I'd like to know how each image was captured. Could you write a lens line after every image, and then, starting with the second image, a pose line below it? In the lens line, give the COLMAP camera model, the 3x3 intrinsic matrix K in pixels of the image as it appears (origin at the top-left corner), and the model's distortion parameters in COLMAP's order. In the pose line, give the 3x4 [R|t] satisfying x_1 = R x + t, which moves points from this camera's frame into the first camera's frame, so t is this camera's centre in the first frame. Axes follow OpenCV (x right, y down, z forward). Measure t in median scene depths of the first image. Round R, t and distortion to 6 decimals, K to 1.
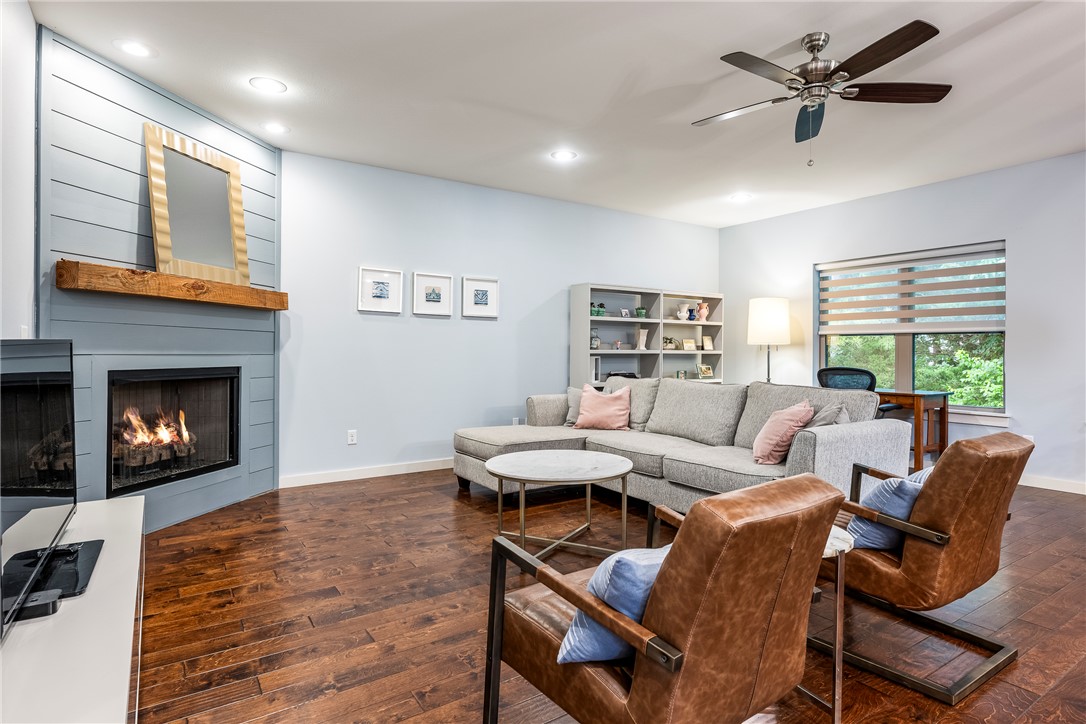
lens RADIAL K [[562.8, 0, 562.9], [0, 562.8, 349.7], [0, 0, 1]] dist [-0.000123, -0.001421]
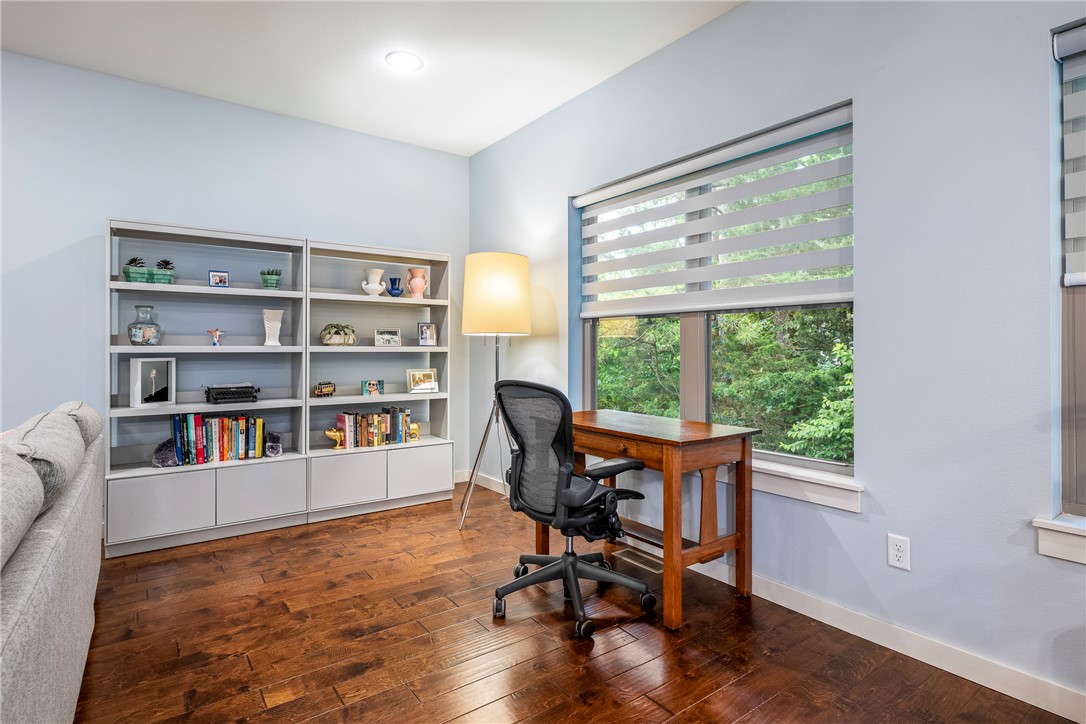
lens RADIAL K [[562.8, 0, 545.6], [0, 562.8, 343.1], [0, 0, 1]] dist [-0.000123, -0.001421]
pose [[0.998813, -0.006107, 0.048321, 0.389460], [0.006405, 0.999961, -0.006021, 0.002748], [-0.048283, 0.006324, 0.998814, 0.419643]]
